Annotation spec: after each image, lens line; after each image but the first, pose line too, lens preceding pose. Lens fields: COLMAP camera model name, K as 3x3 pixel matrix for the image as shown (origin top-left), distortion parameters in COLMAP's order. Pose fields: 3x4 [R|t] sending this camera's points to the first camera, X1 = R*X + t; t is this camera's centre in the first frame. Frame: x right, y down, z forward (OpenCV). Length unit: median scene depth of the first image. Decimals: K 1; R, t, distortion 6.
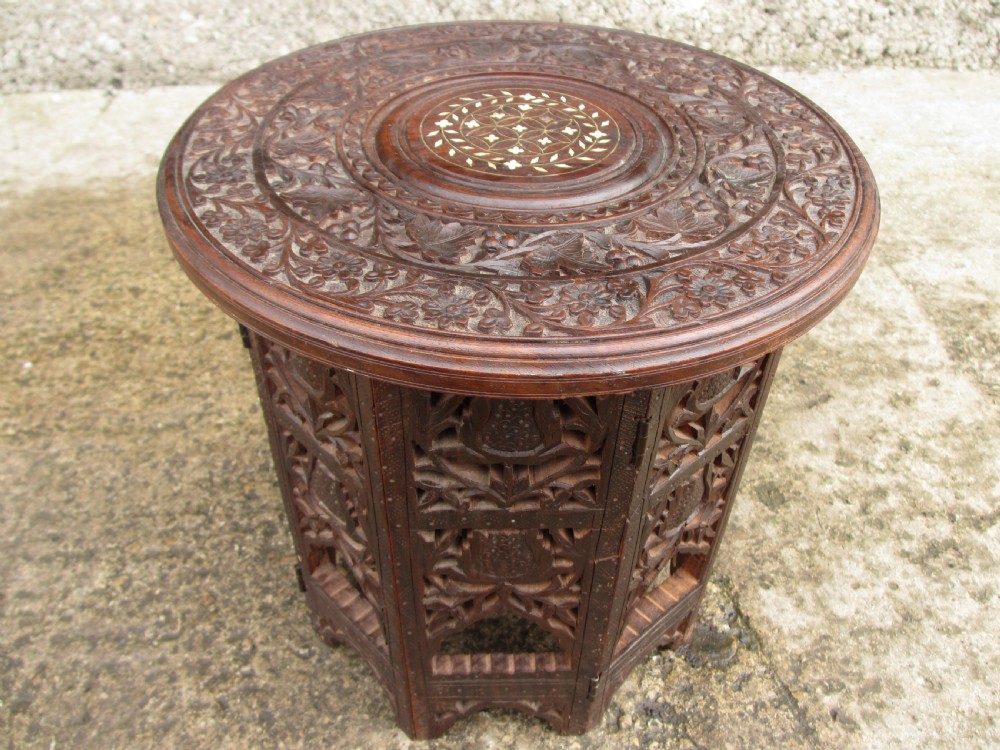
lens RADIAL K [[835.7, 0, 503.6], [0, 835.7, 378.8], [0, 0, 1]] dist [-0.061081, 0.011858]
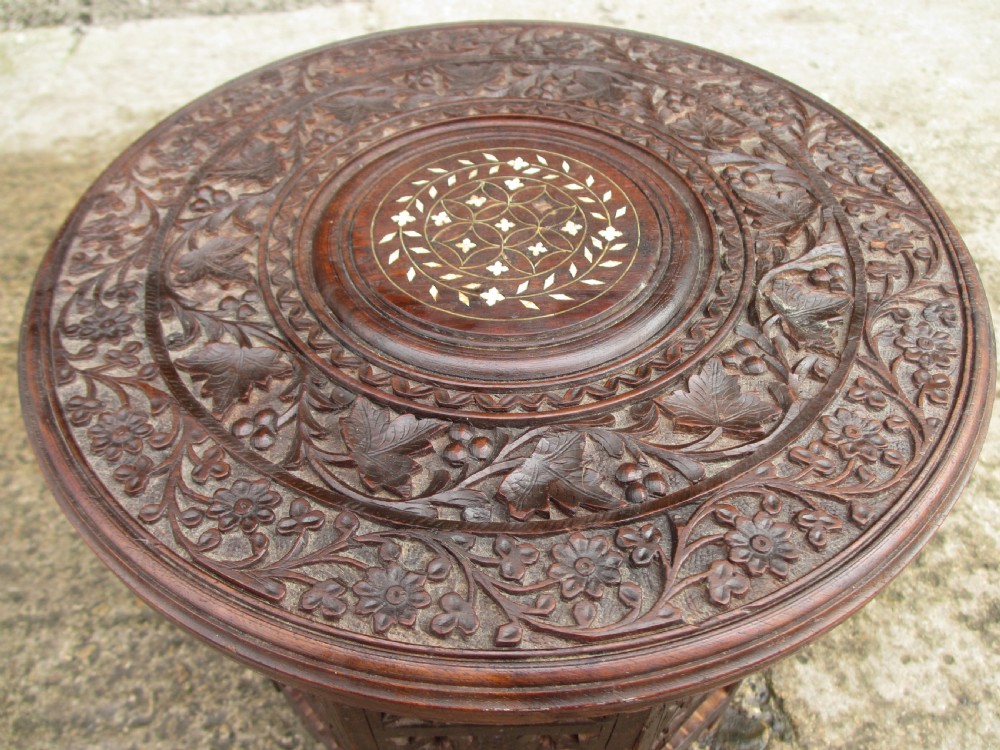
lens RADIAL K [[835.7, 0, 503.6], [0, 835.7, 378.8], [0, 0, 1]] dist [-0.061081, 0.011858]
pose [[0.999478, -0.007786, -0.031354, 0.040916], [0.011832, 0.991313, 0.130987, -0.265248], [0.030062, -0.131290, 0.990888, 0.245392]]
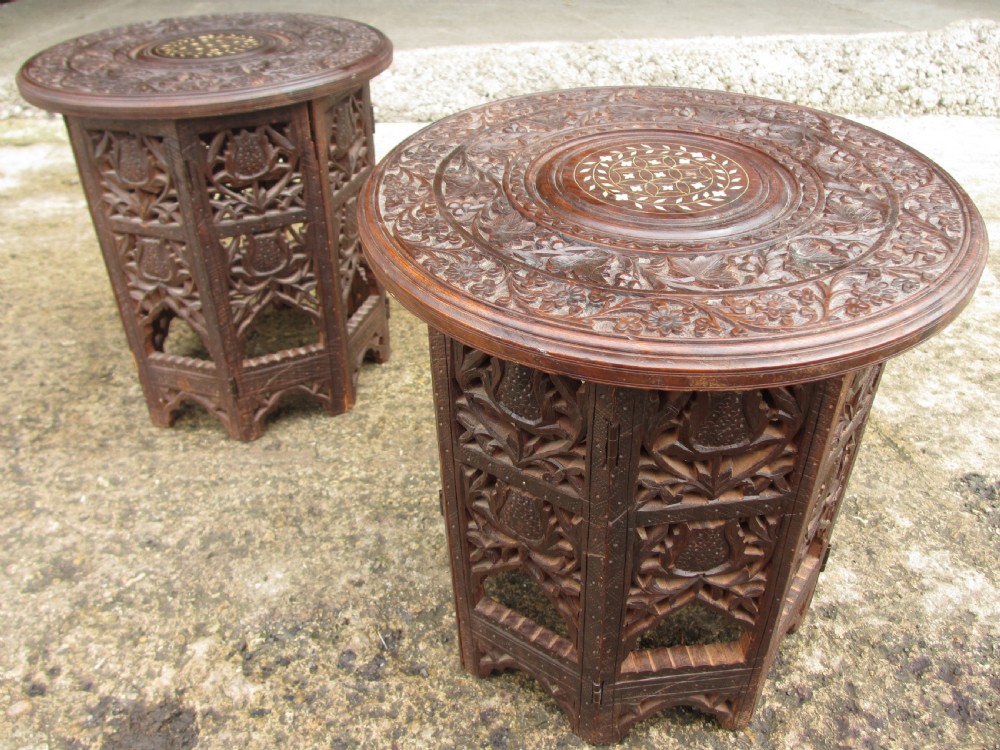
lens RADIAL K [[835.7, 0, 503.6], [0, 835.7, 378.8], [0, 0, 1]] dist [-0.061081, 0.011858]
pose [[0.808632, 0.322161, -0.492267, 0.509244], [-0.359468, 0.932941, 0.020070, 0.019057], [0.465722, 0.160725, 0.870213, -0.063131]]
